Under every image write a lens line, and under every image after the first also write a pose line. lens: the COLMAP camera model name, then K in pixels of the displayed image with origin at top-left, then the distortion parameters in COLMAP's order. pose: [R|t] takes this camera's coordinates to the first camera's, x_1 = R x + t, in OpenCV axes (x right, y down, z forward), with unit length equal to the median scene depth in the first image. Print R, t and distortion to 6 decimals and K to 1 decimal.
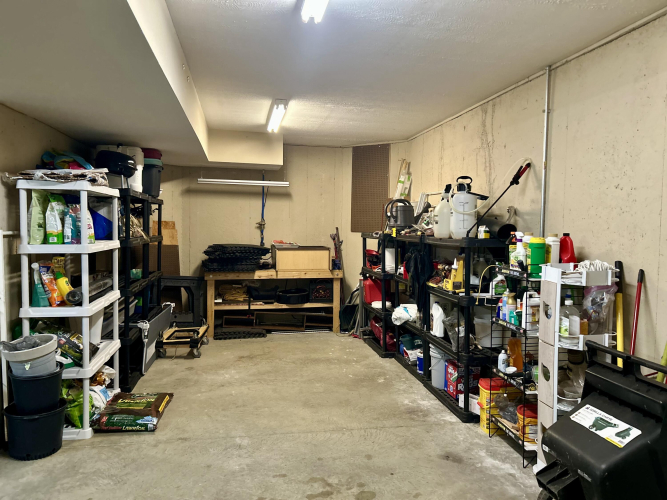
lens RADIAL K [[508.4, 0, 333.5], [0, 508.4, 248.5], [0, 0, 1]] dist [0.010580, -0.002379]
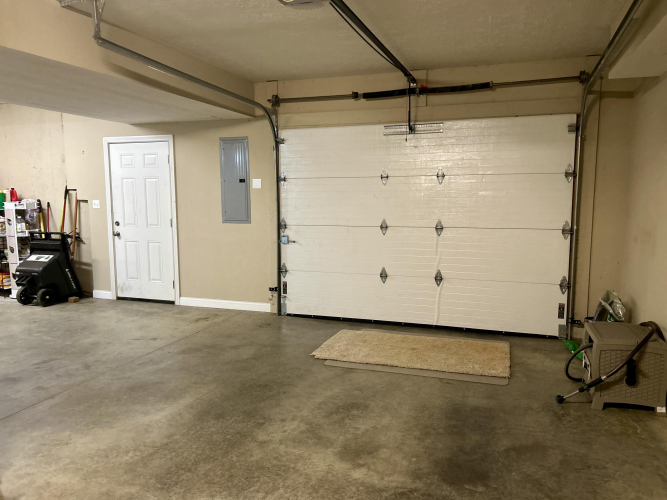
lens RADIAL K [[508.4, 0, 333.3], [0, 508.4, 249.5], [0, 0, 1]] dist [0.010580, -0.002379]
pose [[0.507797, -0.117263, 0.853459, -0.820041], [0.052739, 0.993066, 0.105066, 0.082597], [-0.859861, -0.008342, 0.510460, -1.432648]]
